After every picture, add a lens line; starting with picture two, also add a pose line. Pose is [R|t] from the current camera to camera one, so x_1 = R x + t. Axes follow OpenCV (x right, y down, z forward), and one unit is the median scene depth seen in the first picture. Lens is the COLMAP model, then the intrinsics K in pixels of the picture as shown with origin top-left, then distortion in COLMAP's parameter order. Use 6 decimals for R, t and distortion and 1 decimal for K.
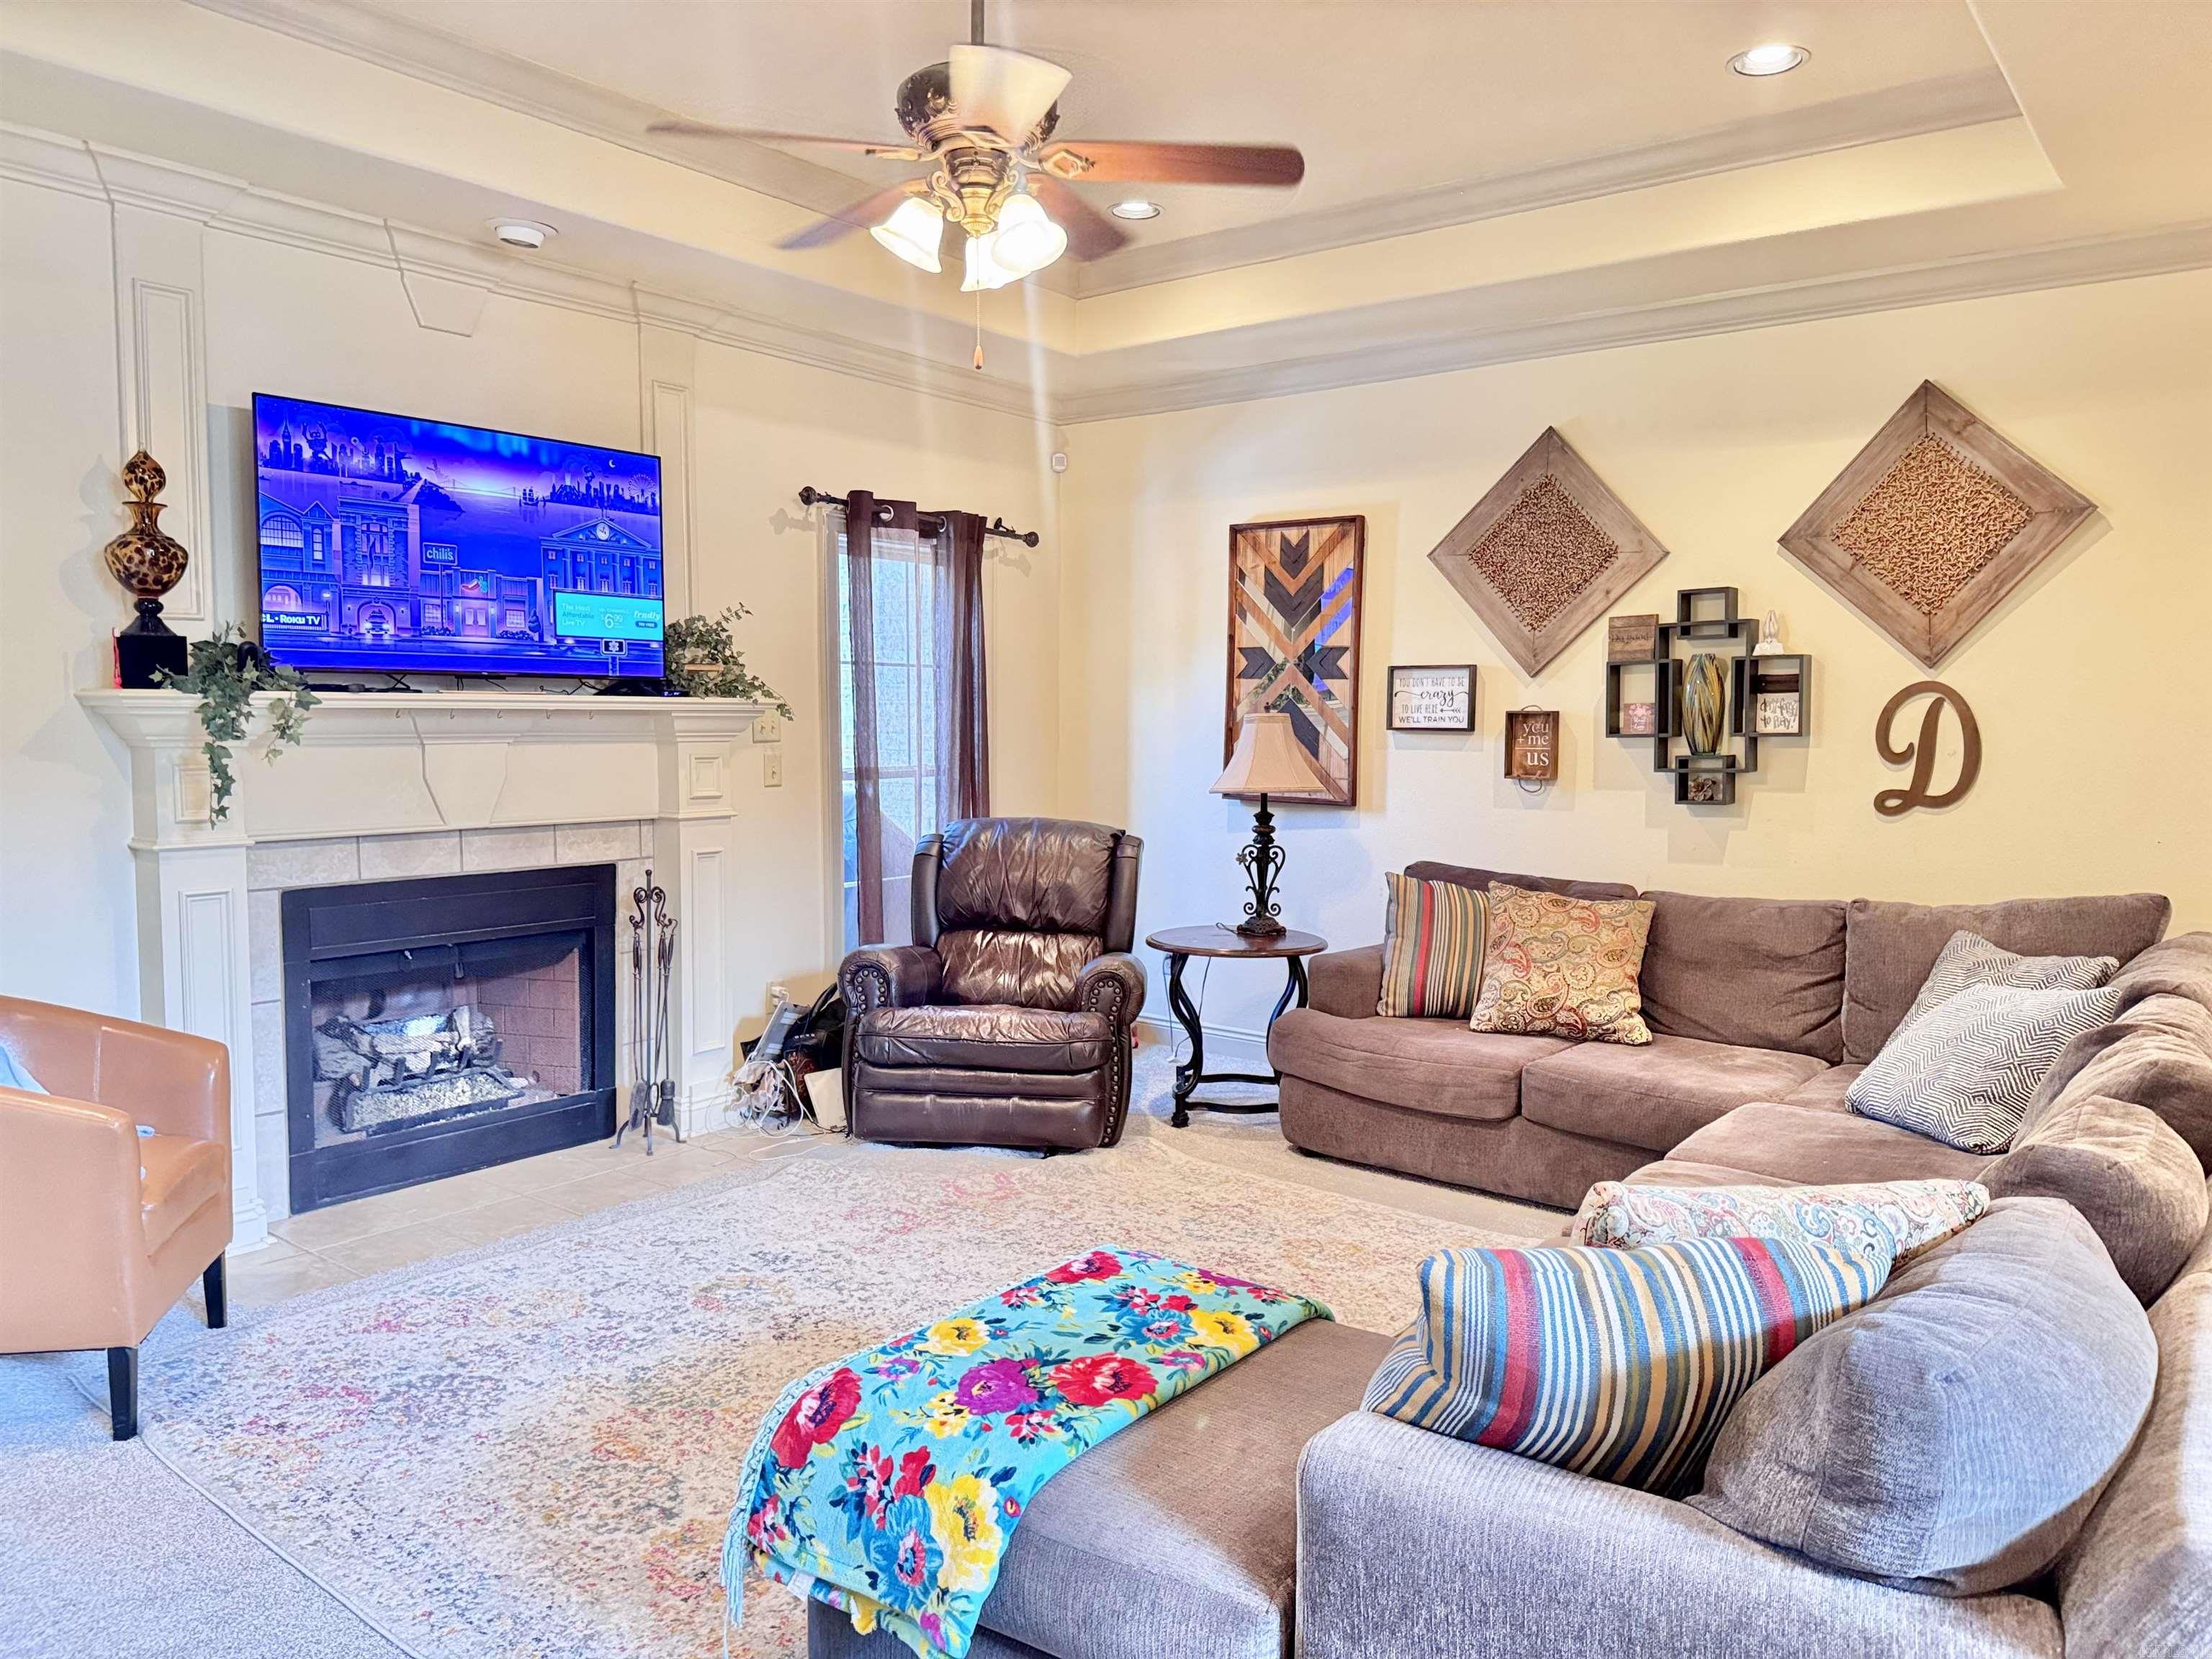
lens RADIAL K [[1547.3, 0, 1105.6], [0, 1547.3, 828.3], [0, 0, 1]] dist [0.073223, -0.094069]
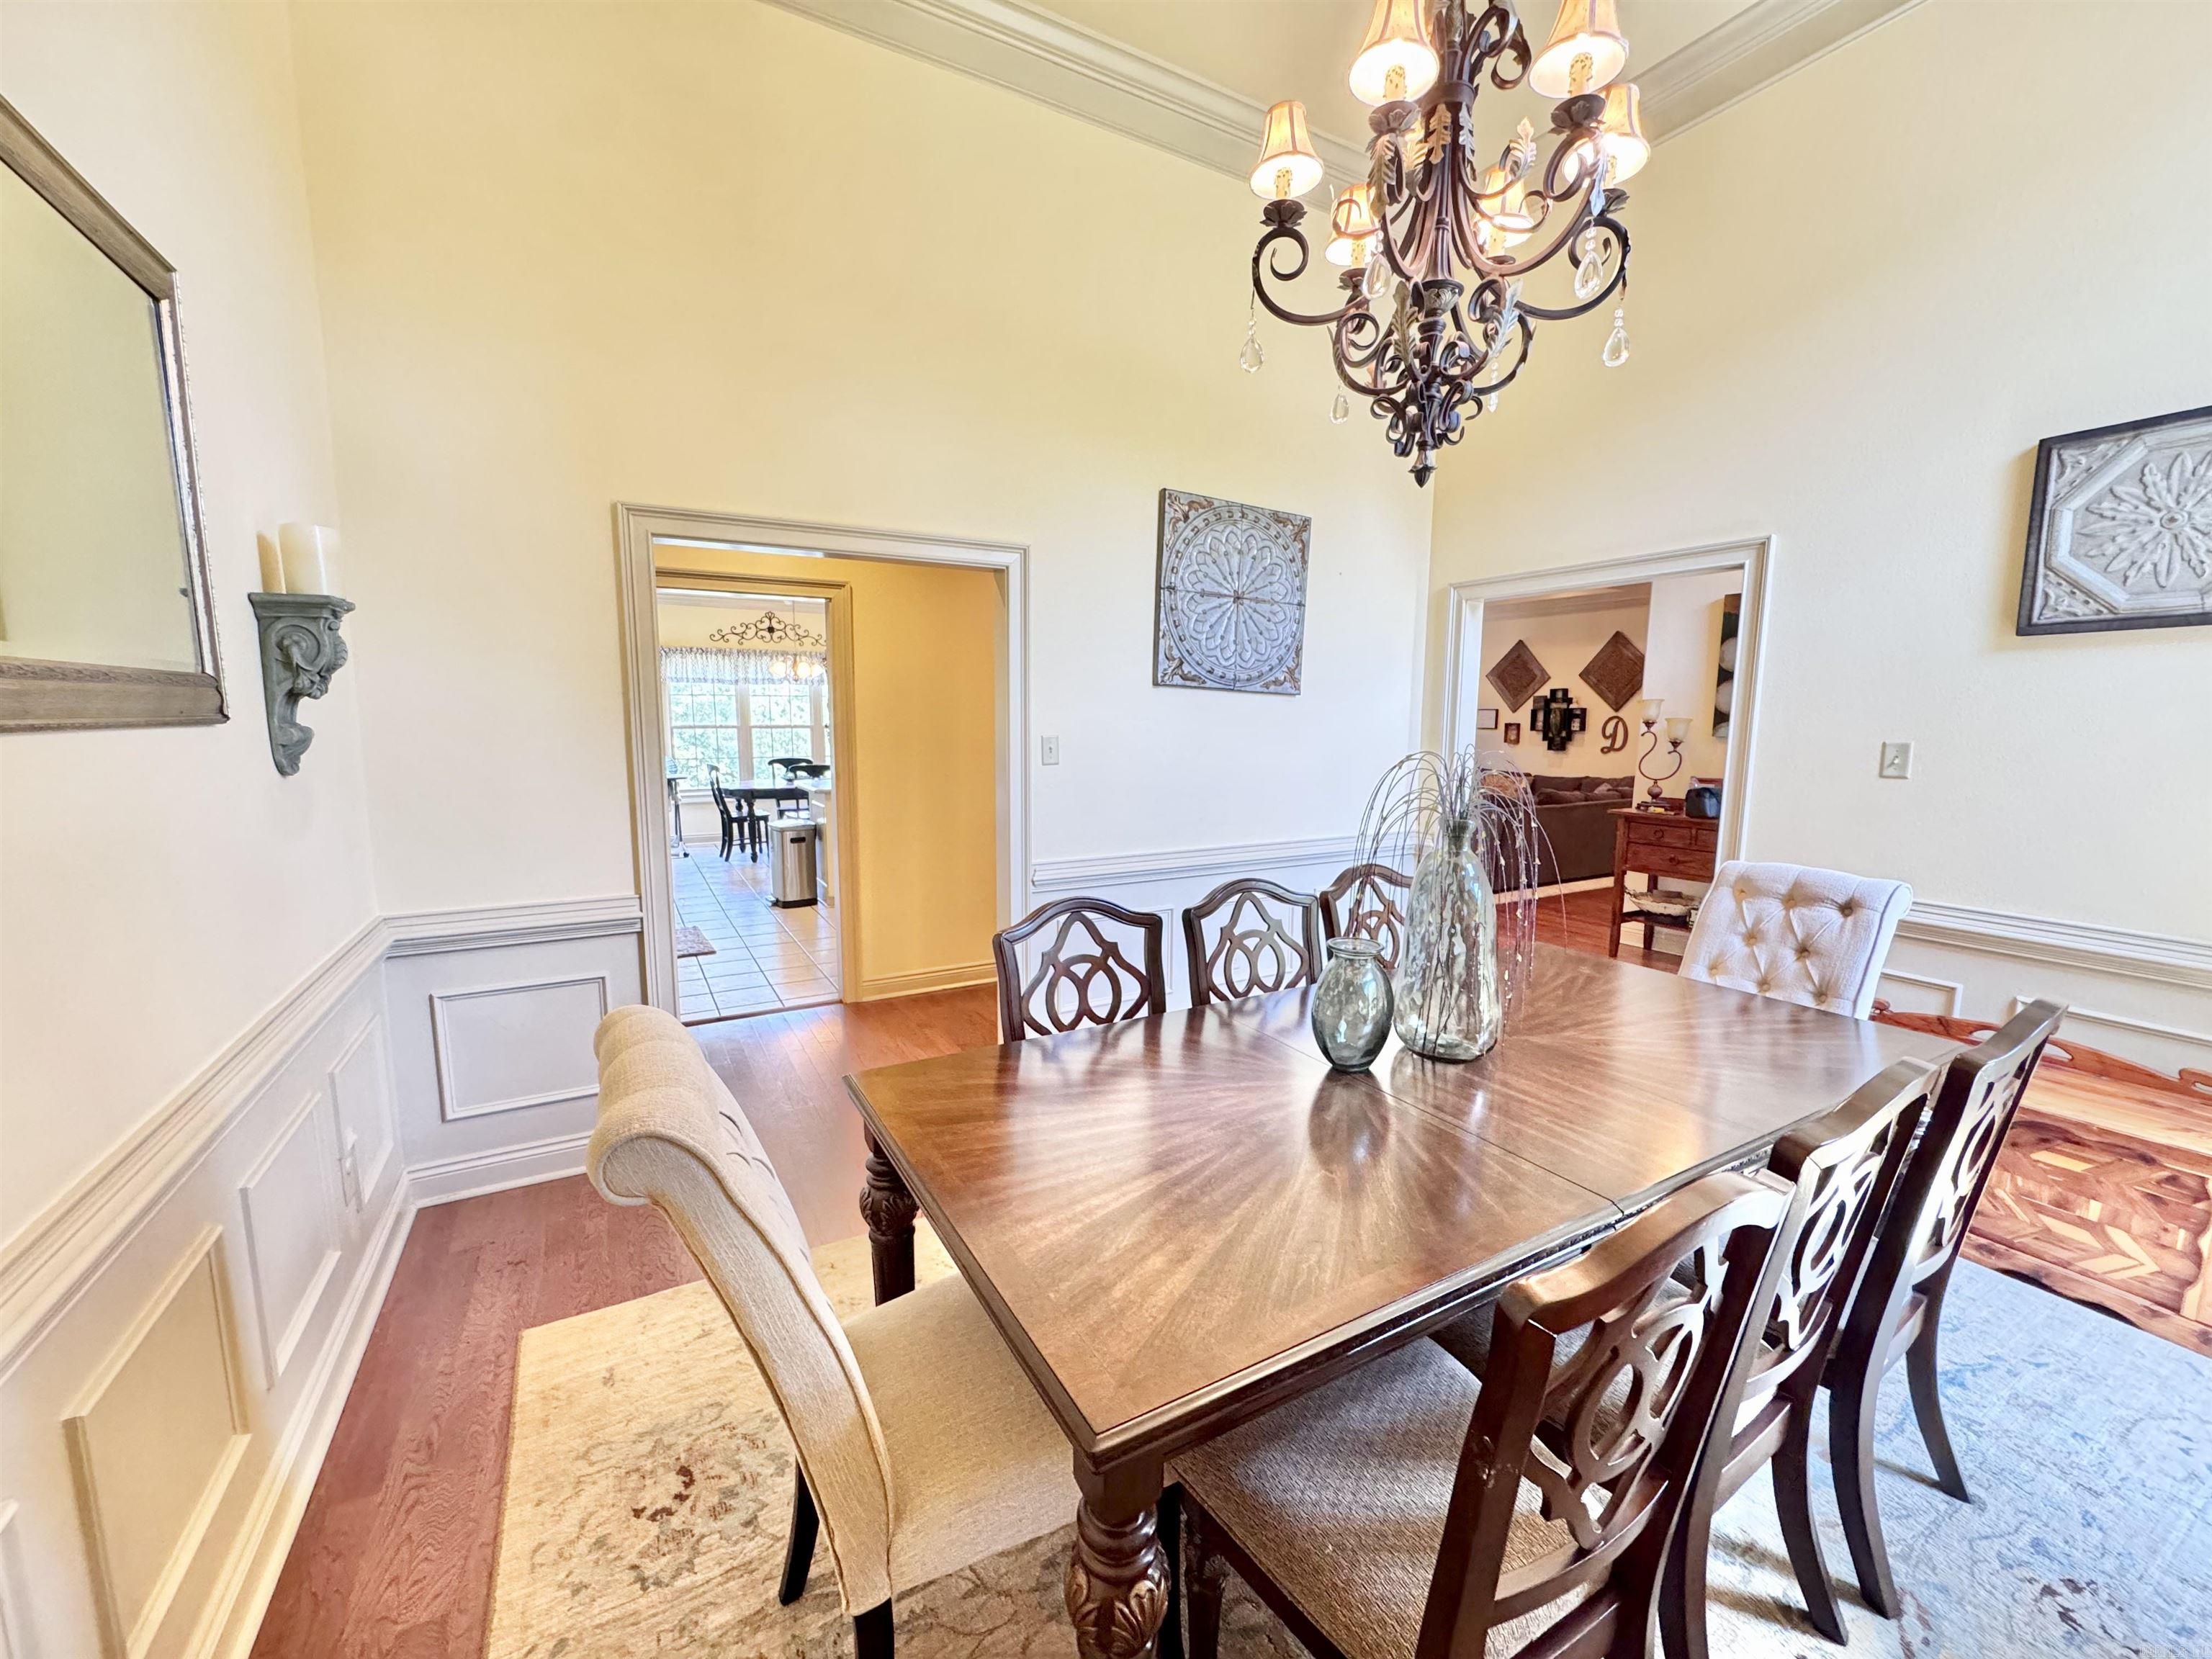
lens RADIAL K [[883.1, 0, 1112.1], [0, 883.1, 825.7], [0, 0, 1]] dist [-0.003482, 0.000218]
pose [[0.925833, 0.046657, -0.375041, 0.224008], [-0.028092, 0.998101, 0.054821, 0.076104], [0.376887, -0.040219, 0.925386, -1.268327]]
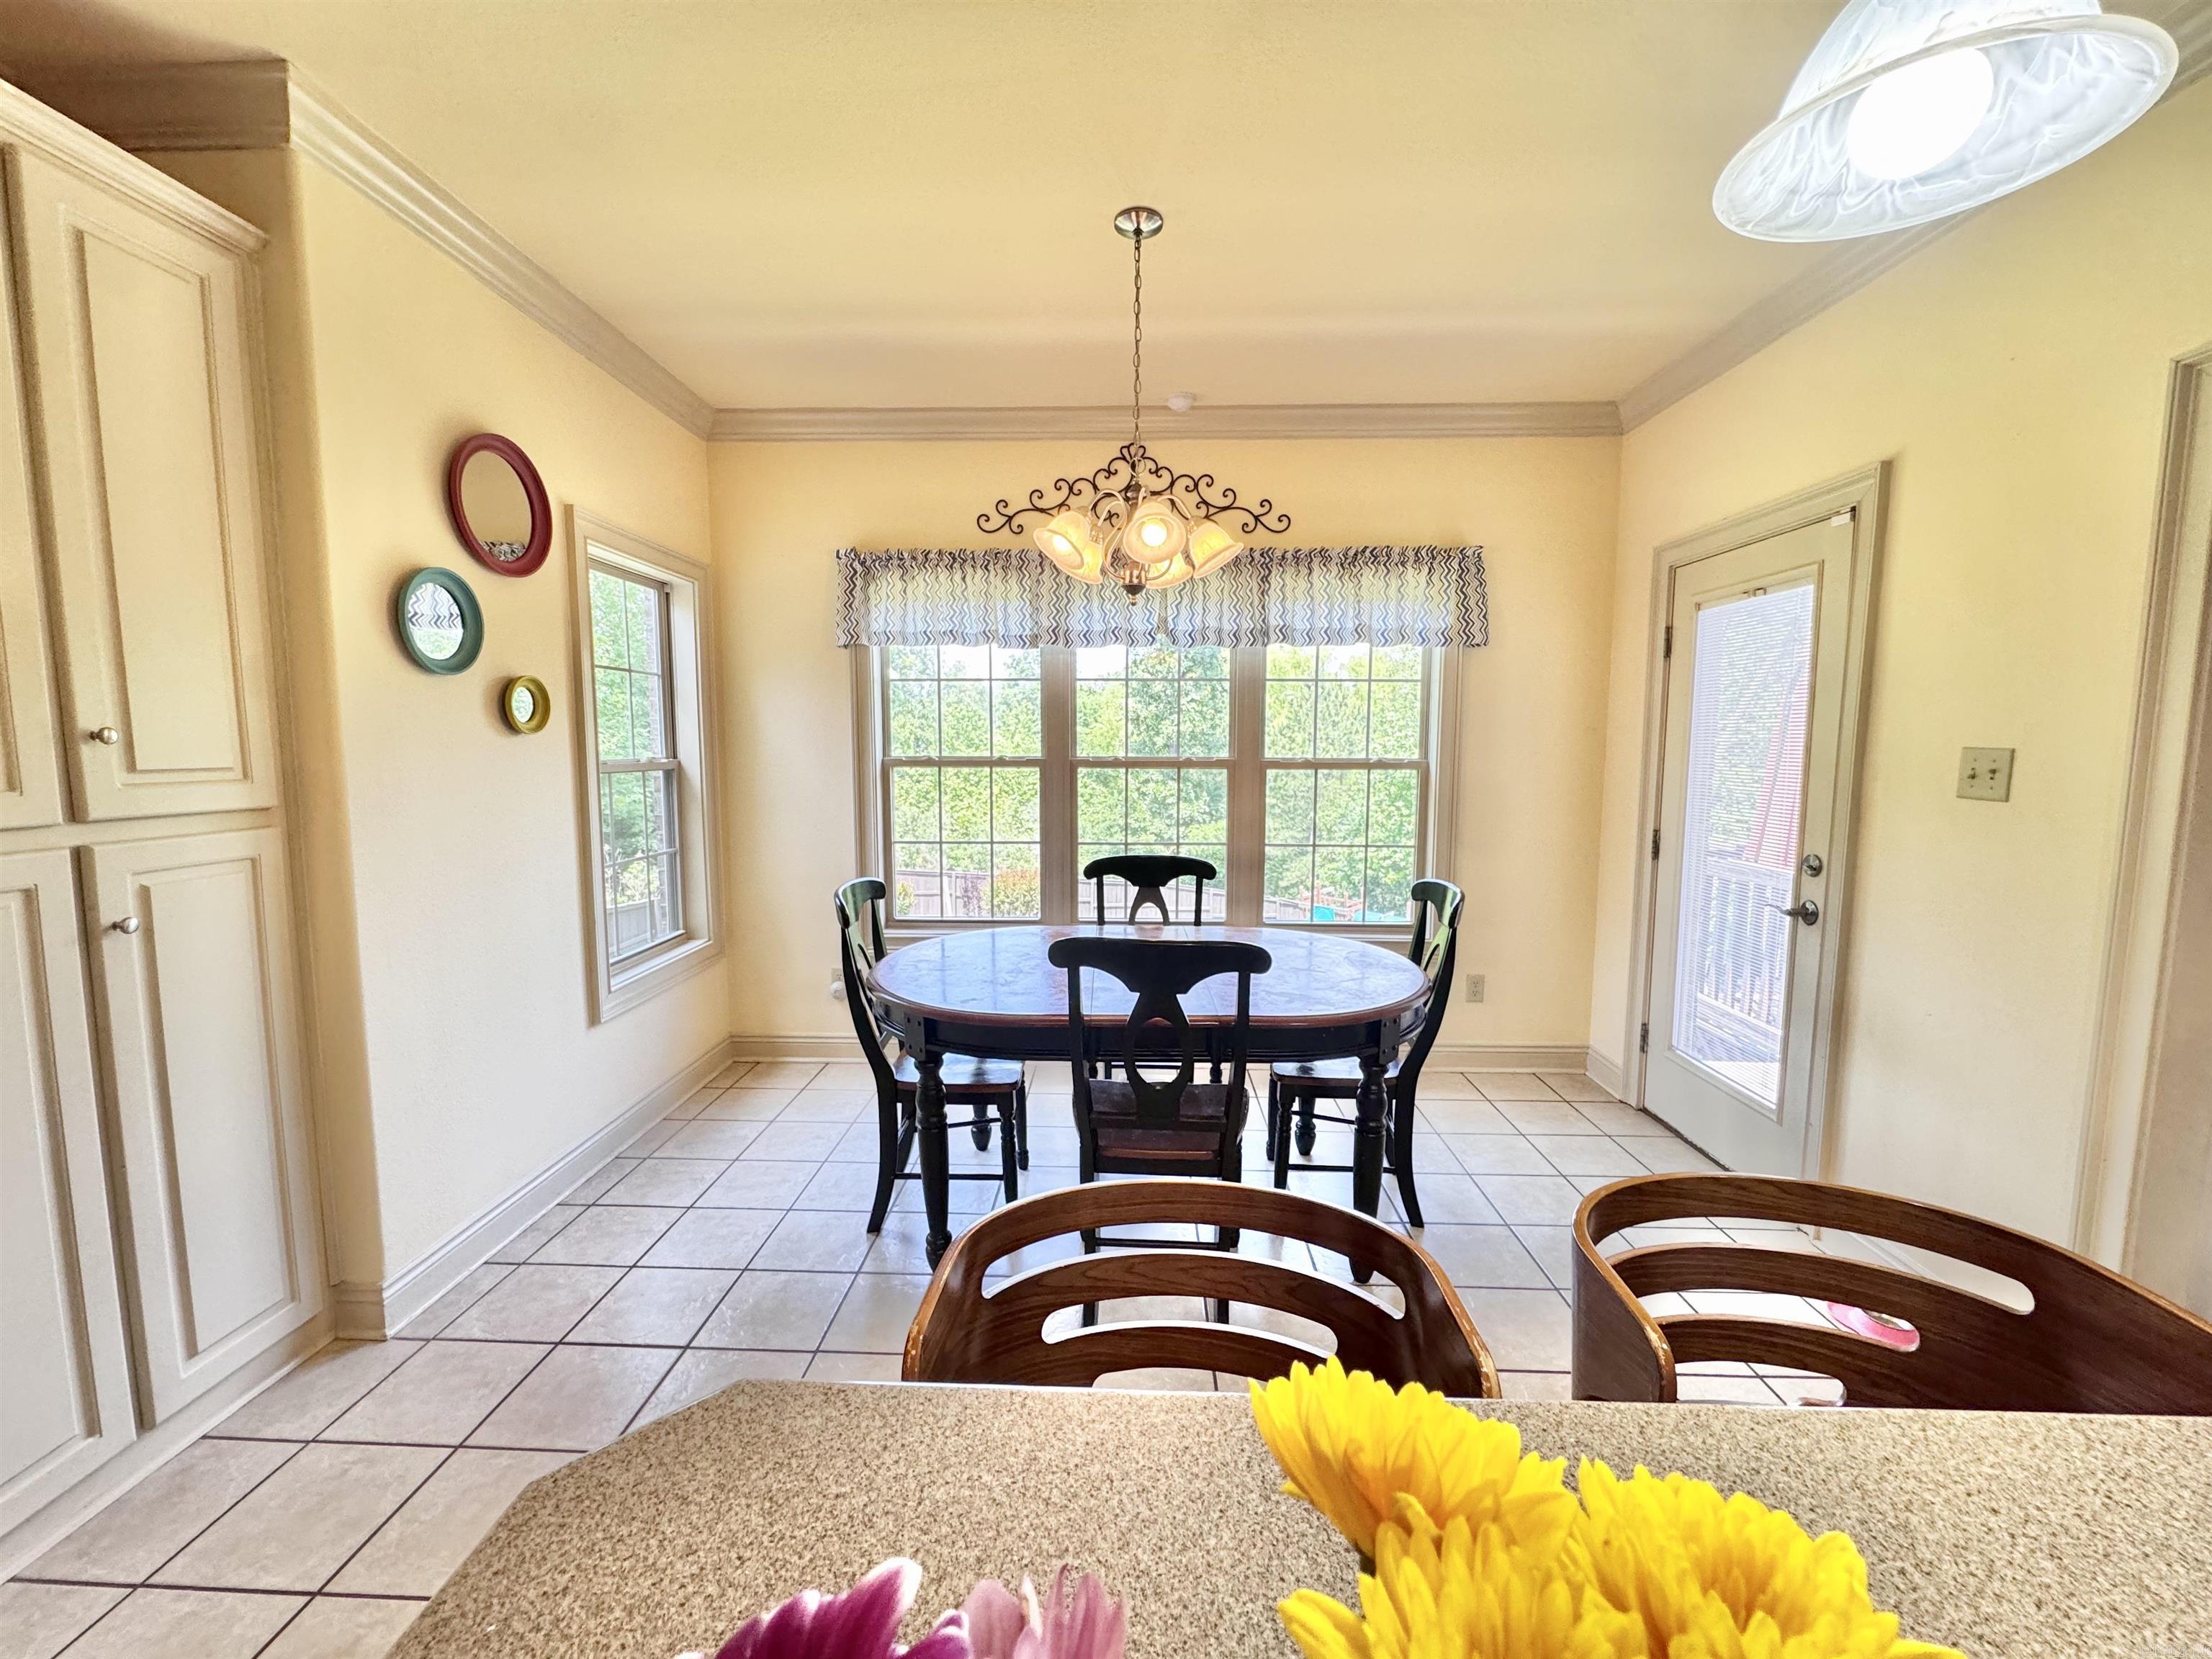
lens RADIAL K [[883.1, 0, 1107.0], [0, 883.1, 832.6], [0, 0, 1]] dist [-0.003482, 0.000218]
pose [[0.587879, 0.075786, -0.805391, -0.717326], [-0.060072, 0.996943, 0.049963, 0.000509], [0.806715, 0.019010, 0.590634, -0.076347]]
